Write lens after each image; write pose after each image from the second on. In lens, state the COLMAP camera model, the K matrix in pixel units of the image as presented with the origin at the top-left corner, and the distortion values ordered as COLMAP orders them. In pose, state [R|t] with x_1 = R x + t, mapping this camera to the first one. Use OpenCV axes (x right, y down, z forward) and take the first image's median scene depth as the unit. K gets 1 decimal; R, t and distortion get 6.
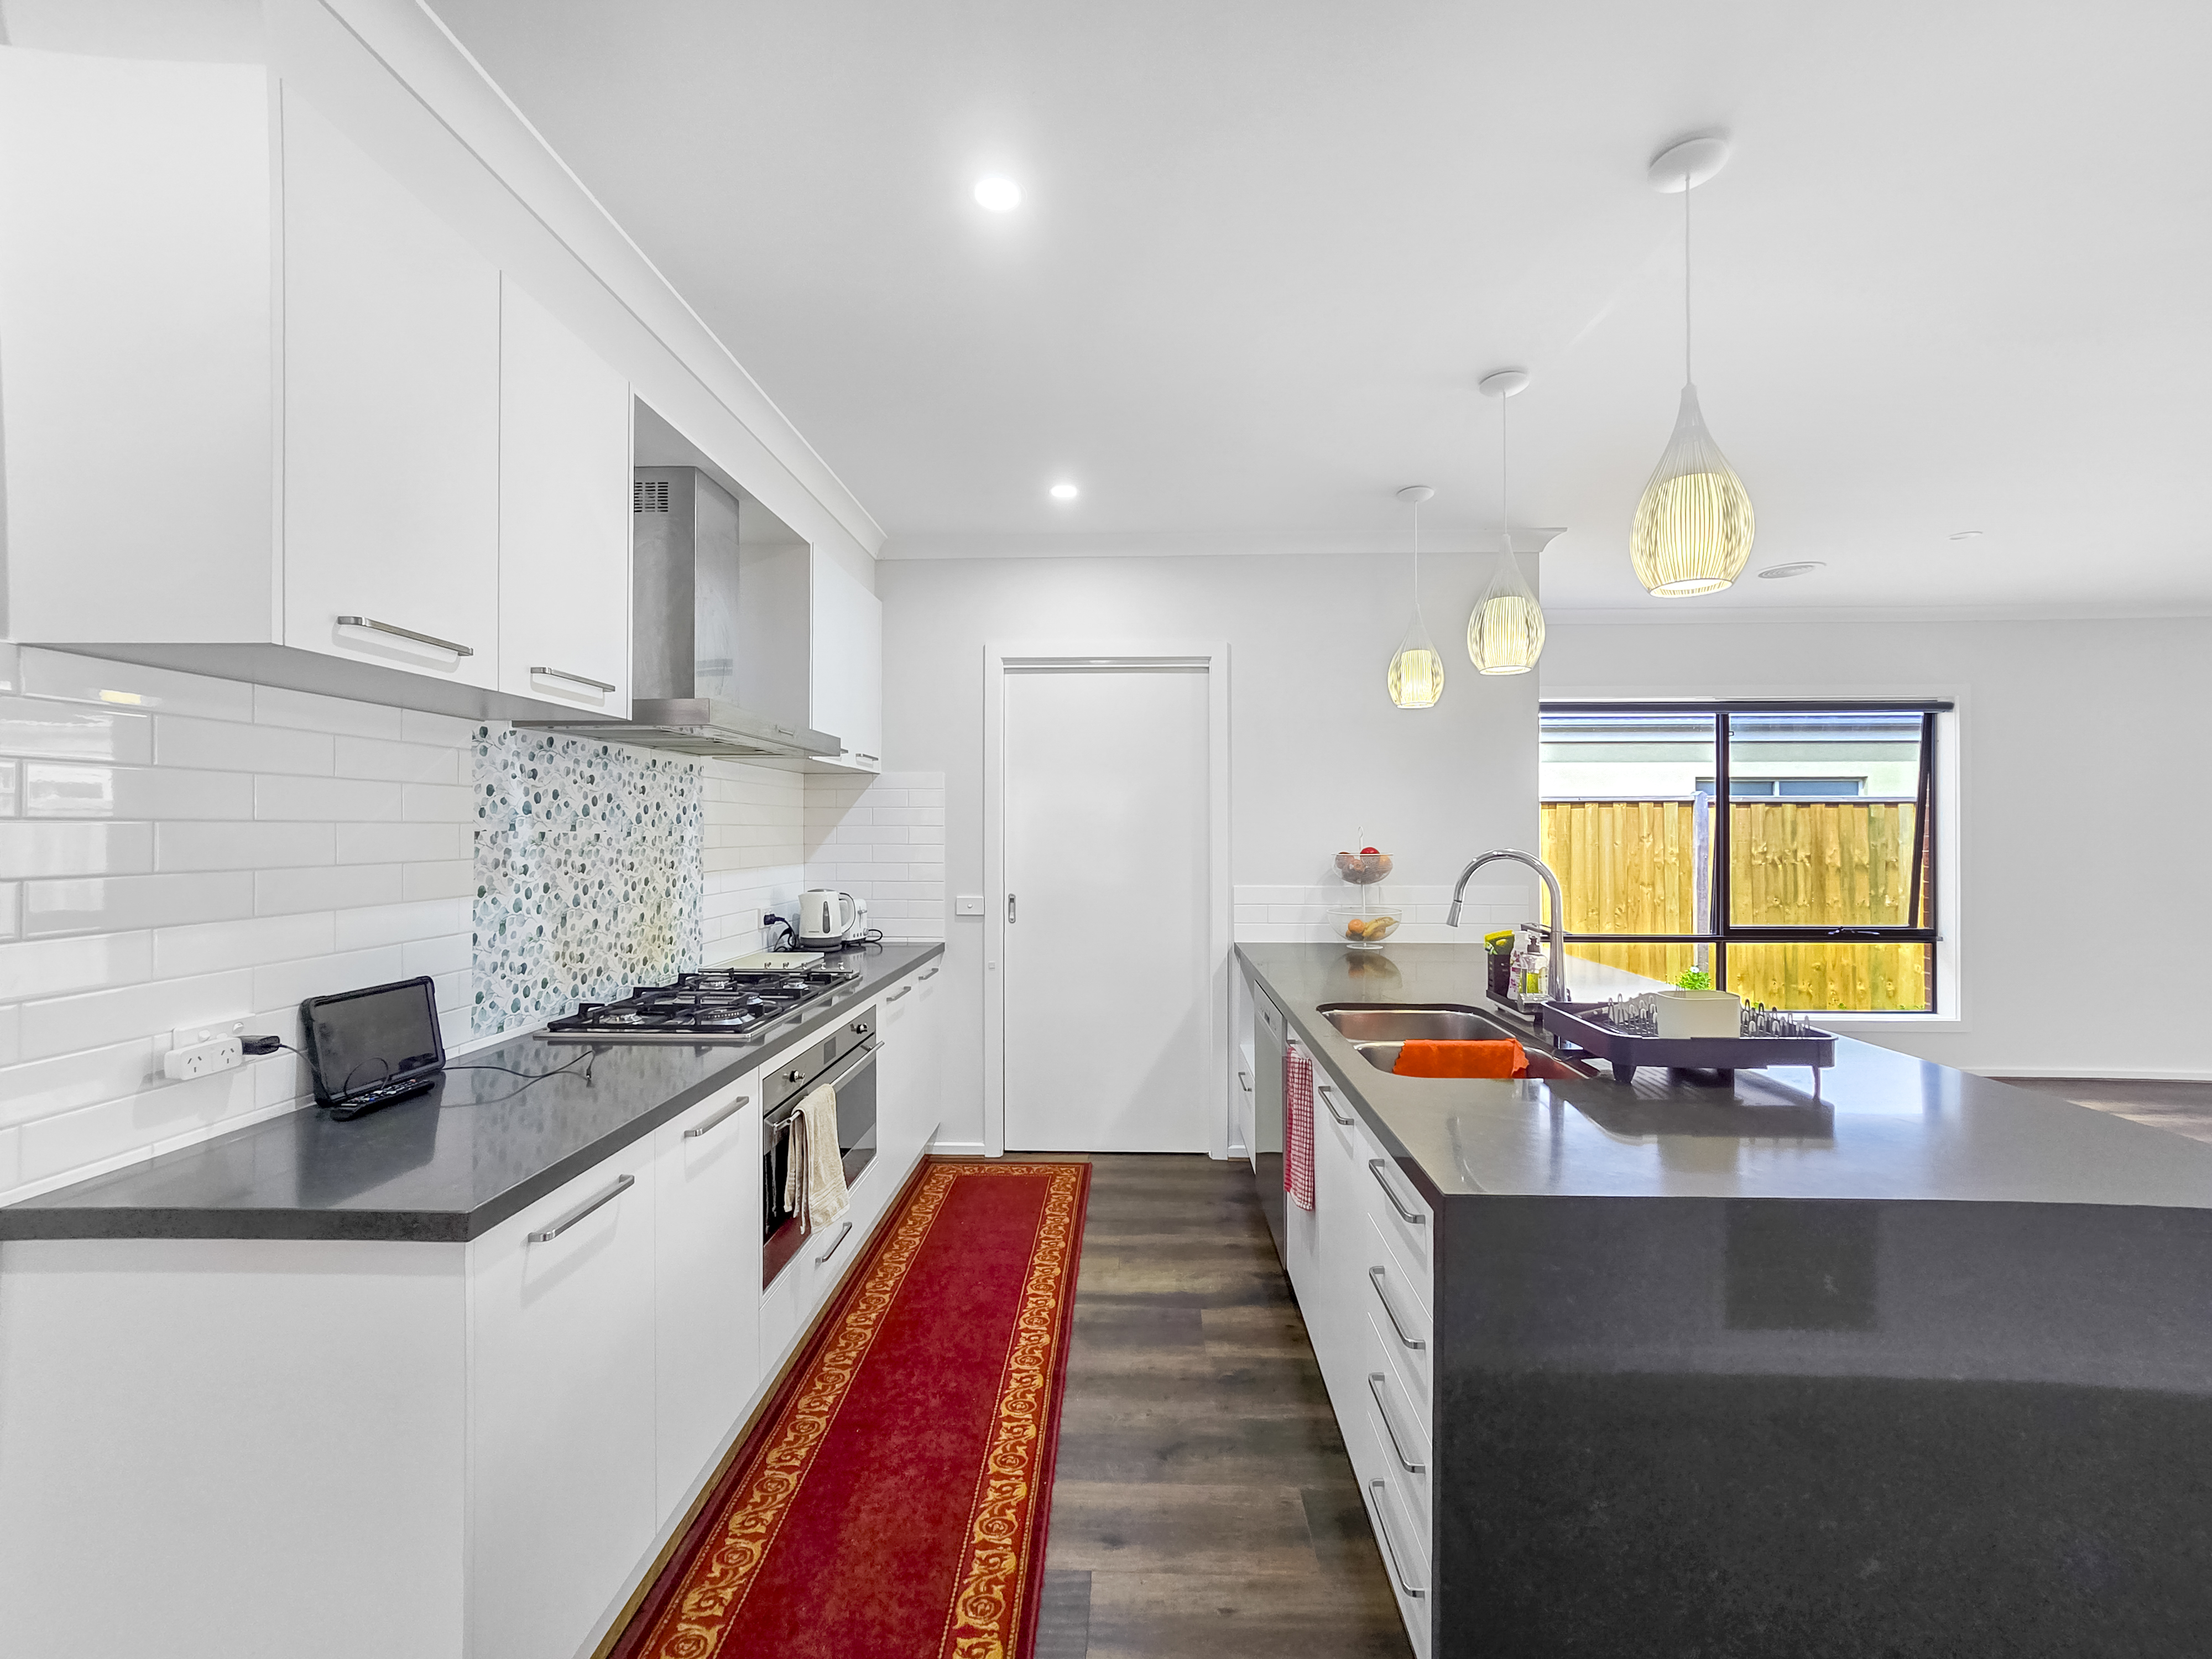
lens RADIAL K [[929.4, 0, 1102.4], [0, 929.4, 831.9], [0, 0, 1]] dist [-0.000254, 0.000409]
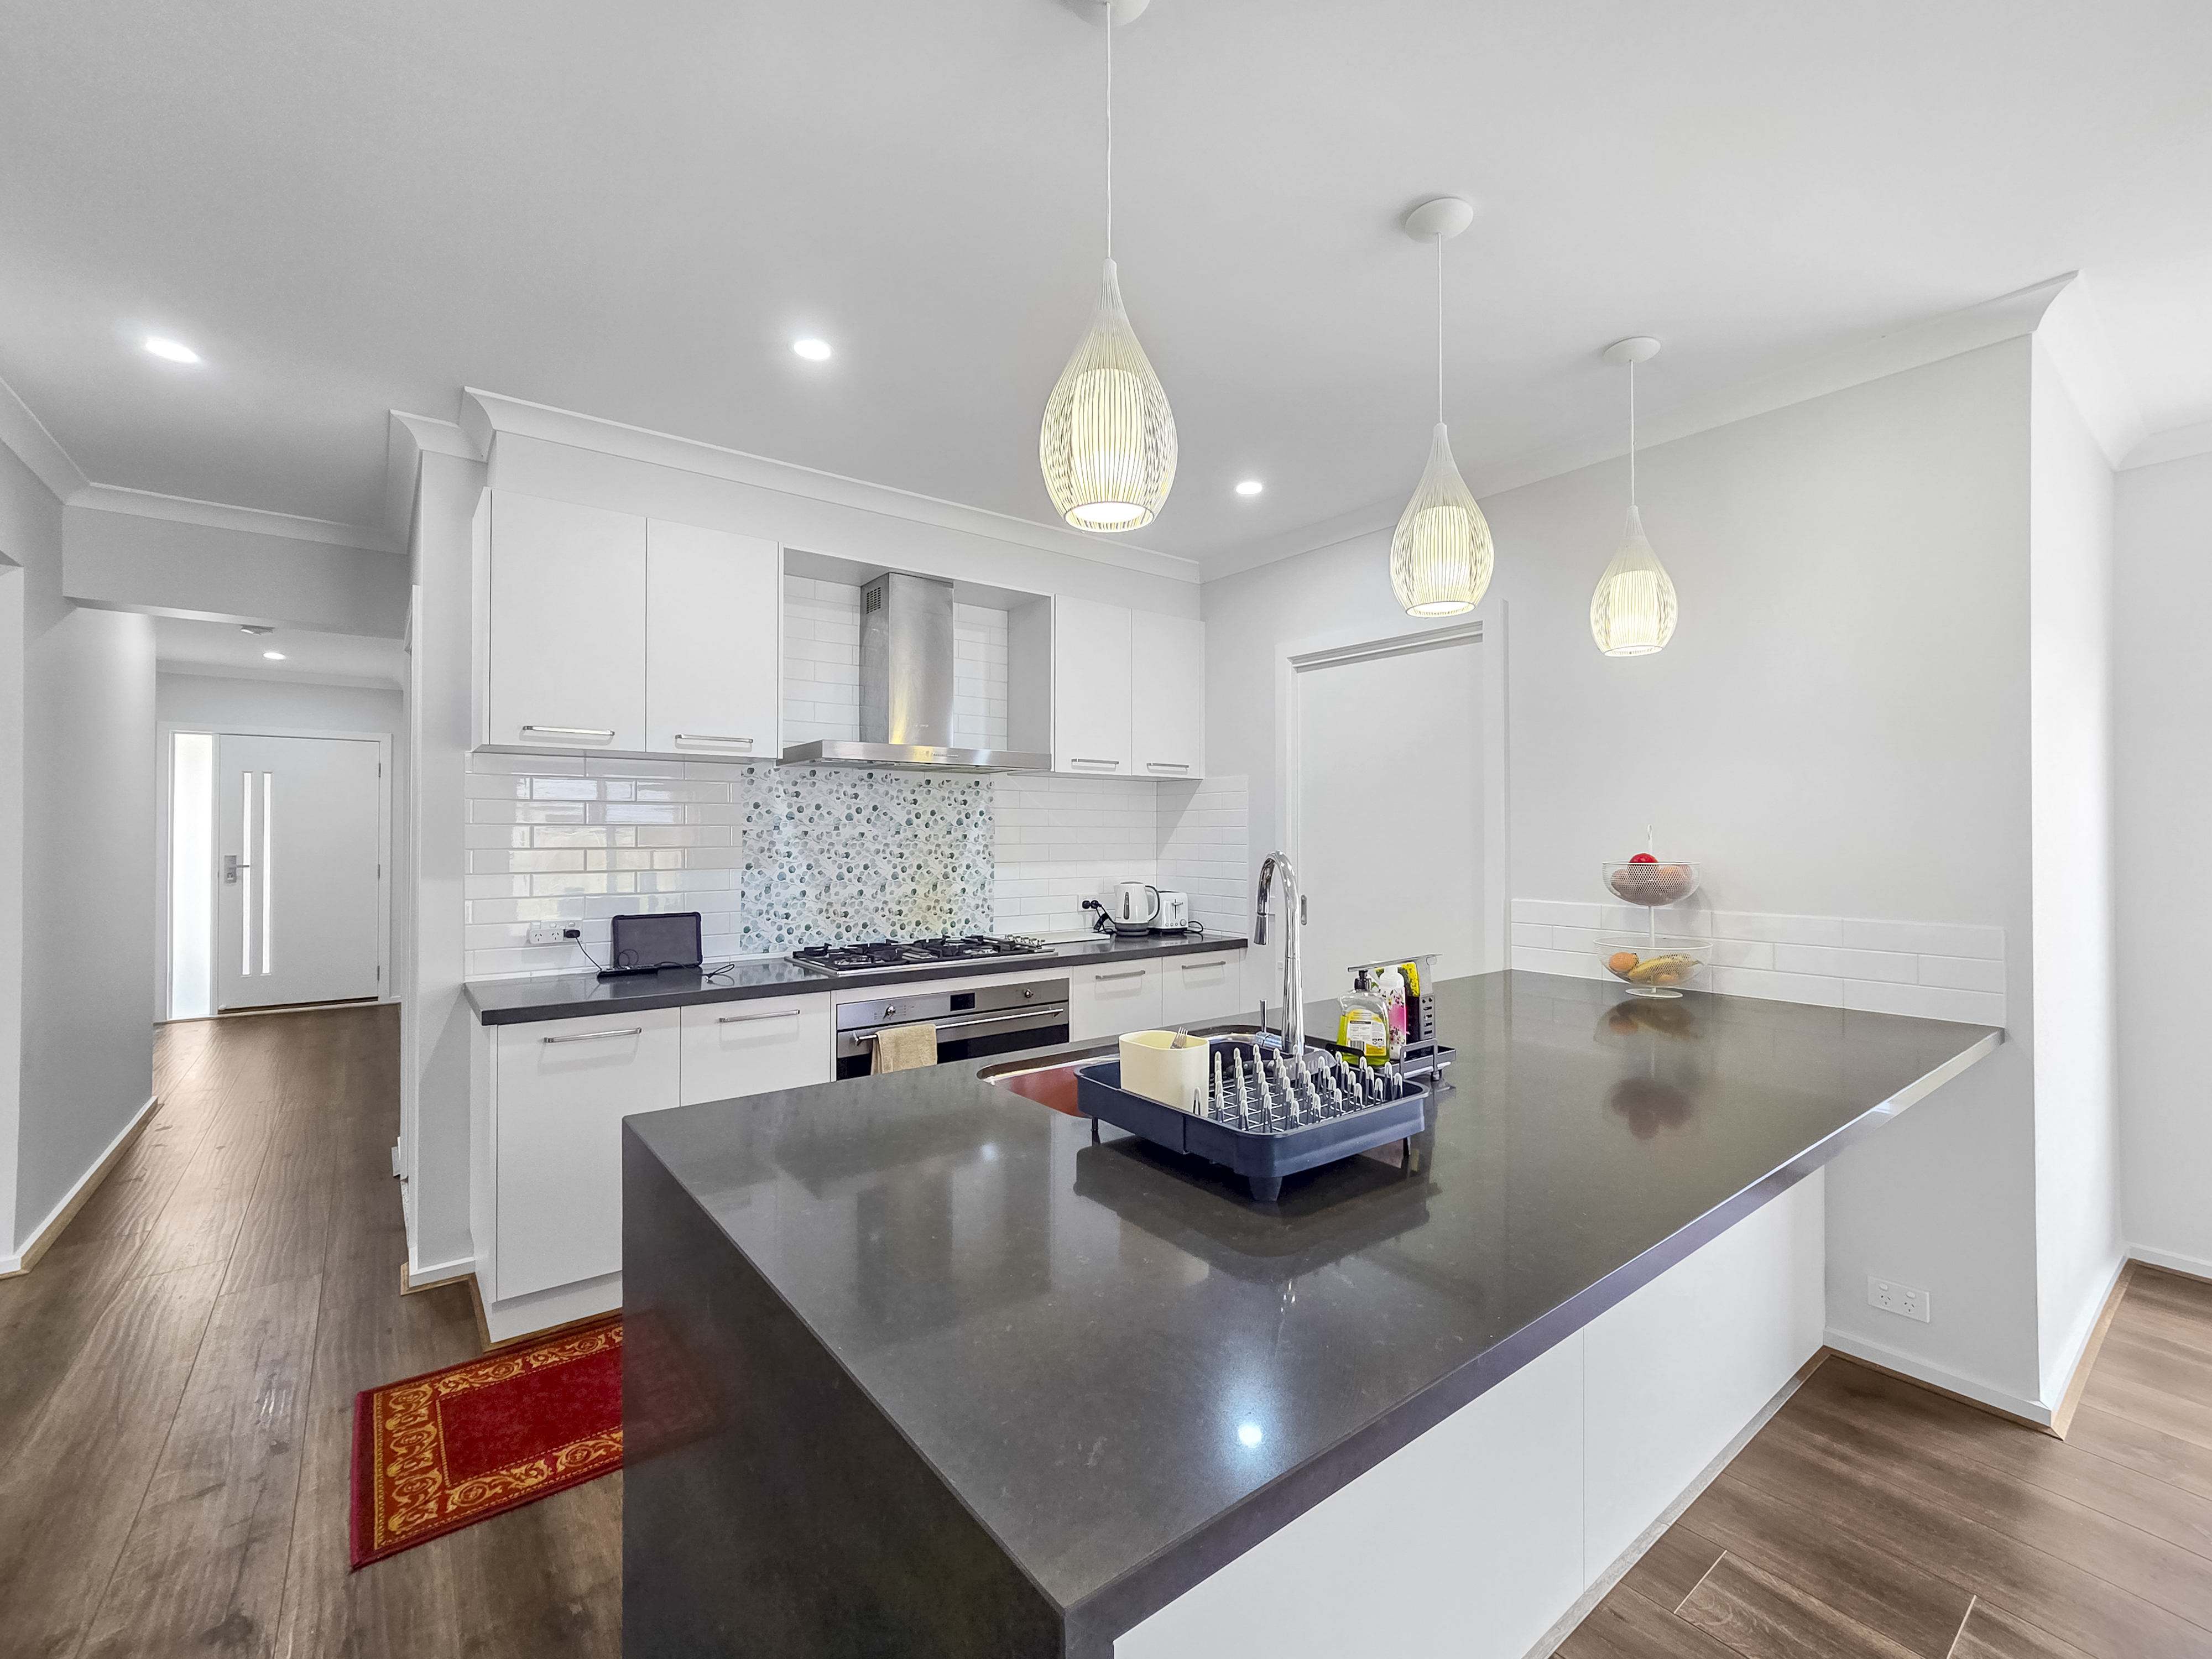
lens RADIAL K [[929.4, 0, 1110.5], [0, 929.4, 831.2], [0, 0, 1]] dist [-0.000254, 0.000409]
pose [[0.648496, -0.000821, -0.761218, 0.676050], [-0.002283, 0.999993, -0.003024, 0.002956], [0.761215, 0.003699, 0.648490, 0.271655]]
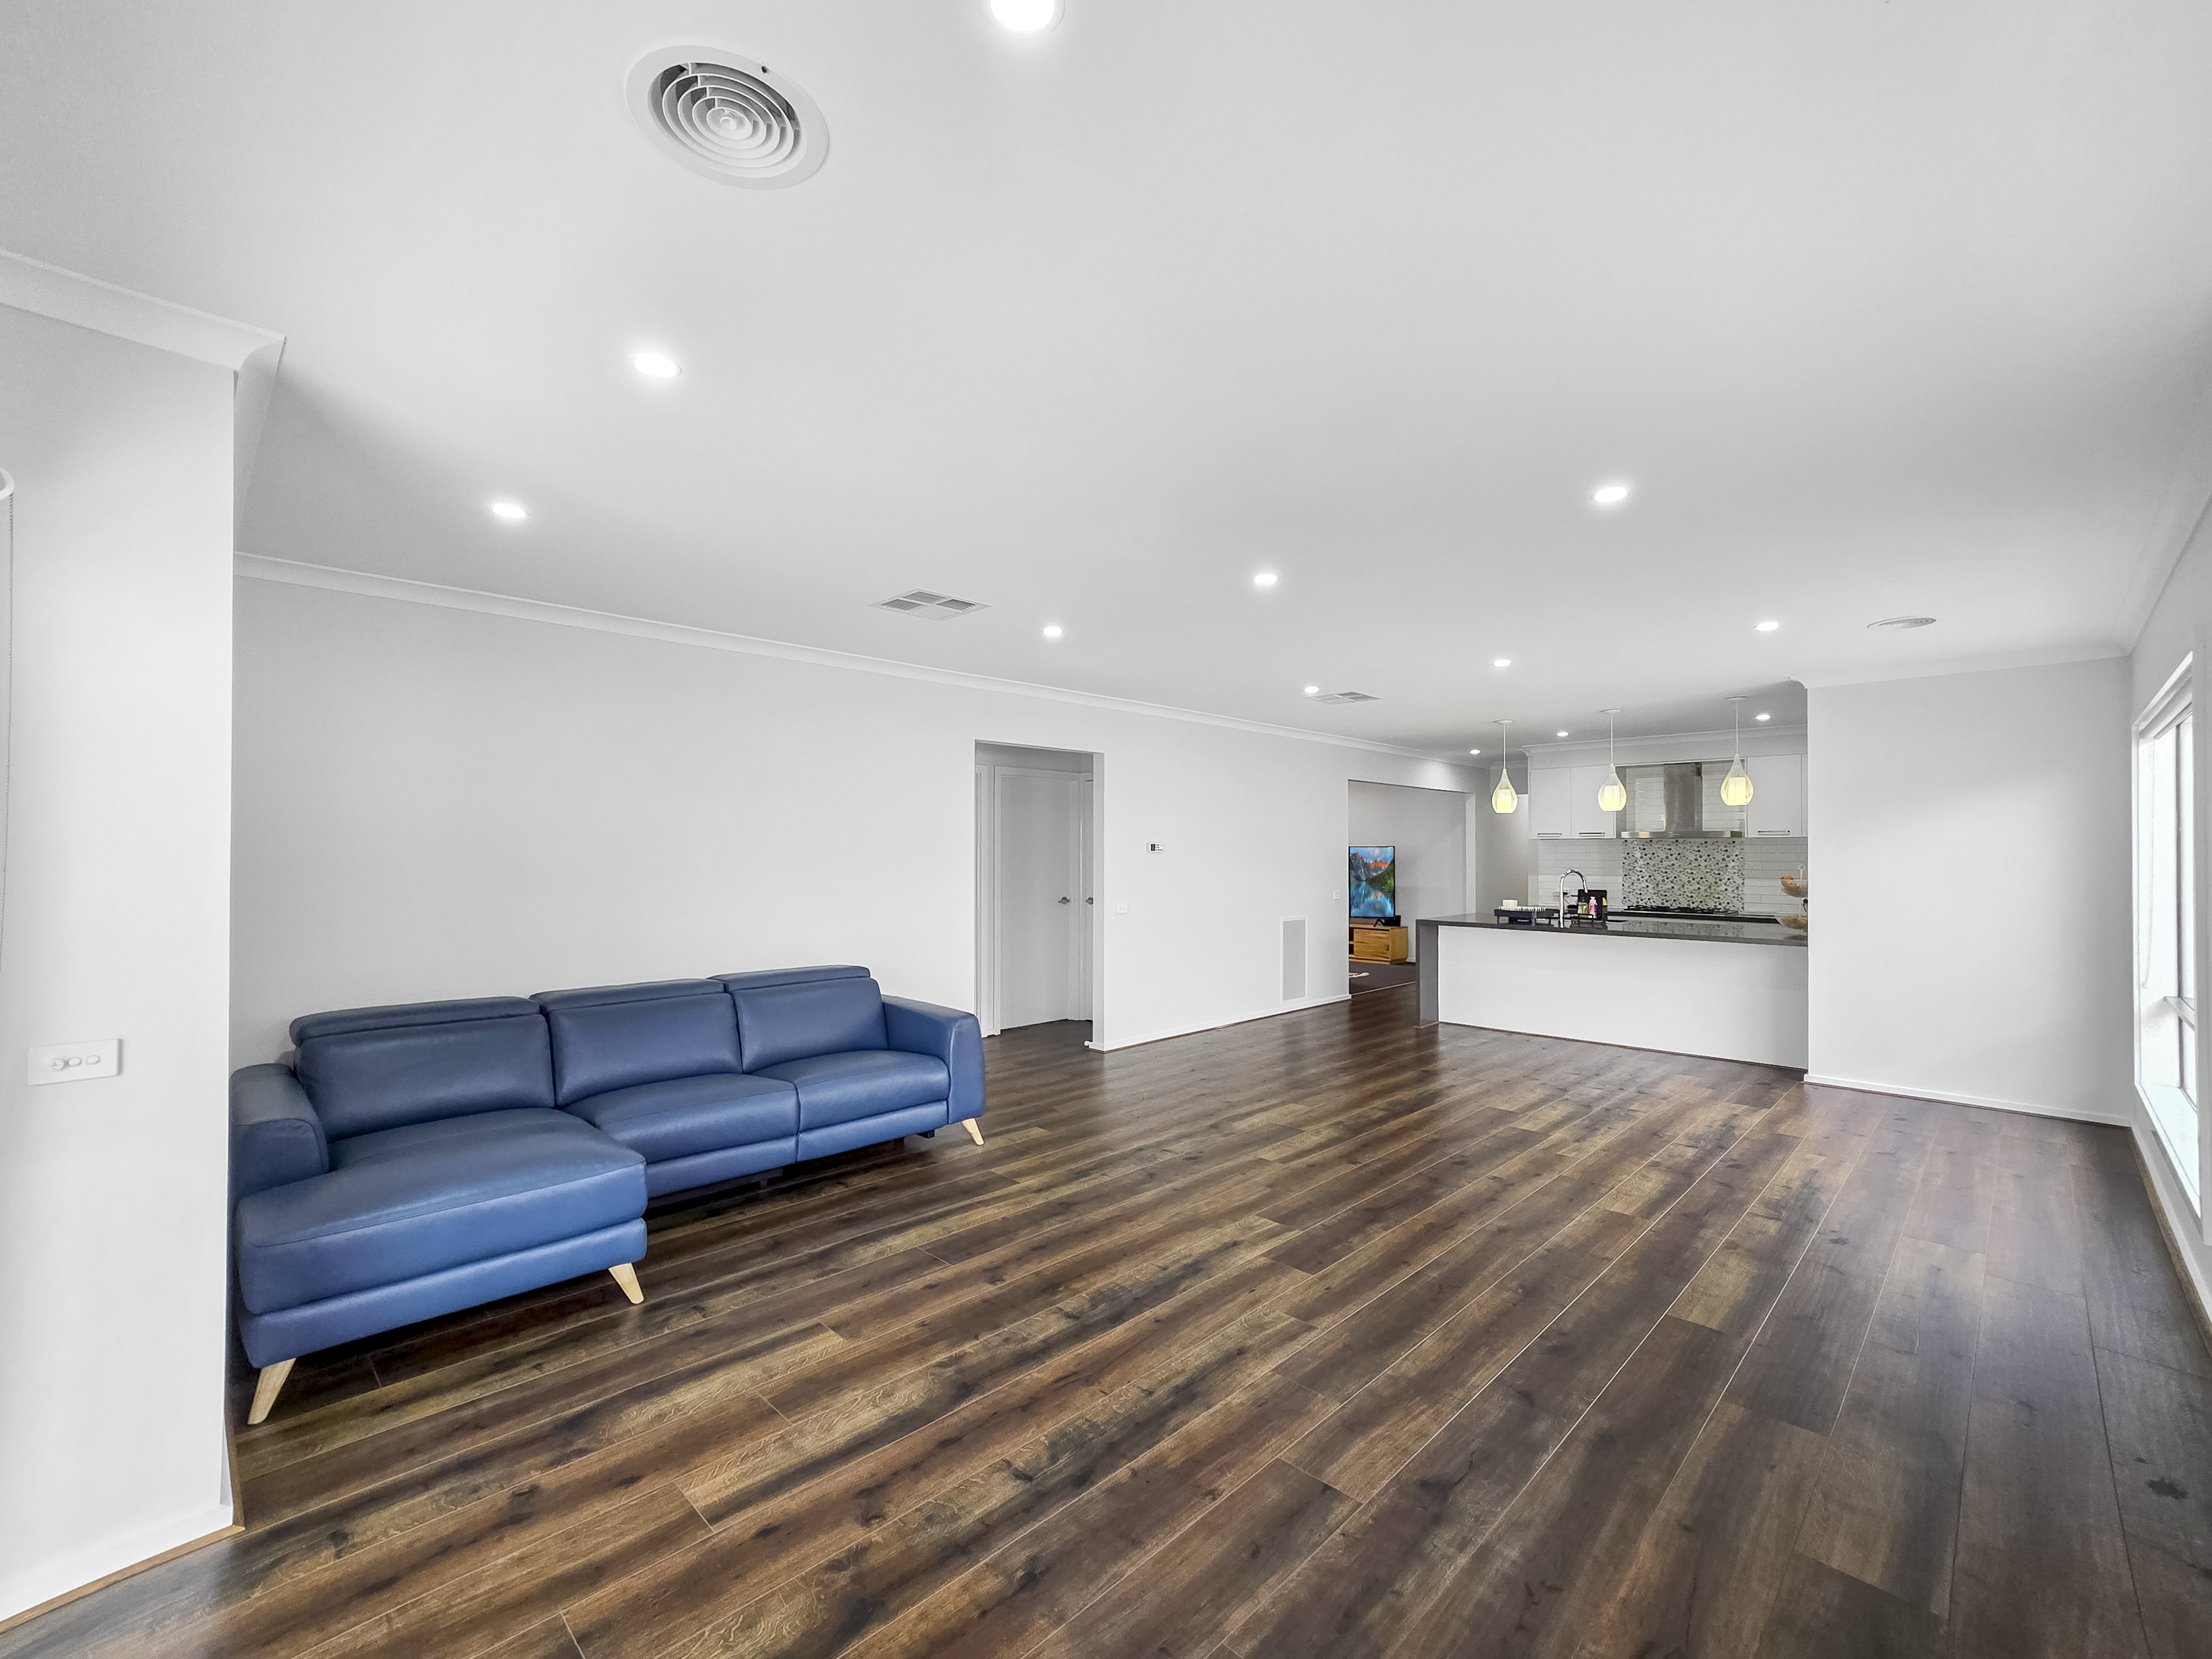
lens RADIAL K [[929.4, 0, 1116.7], [0, 929.4, 841.8], [0, 0, 1]] dist [-0.000254, 0.000409]
pose [[-0.682041, -0.008927, -0.731260, 2.998684], [-0.002929, 0.999951, -0.009475, -0.035101], [0.731309, -0.004321, -0.682033, 1.537257]]
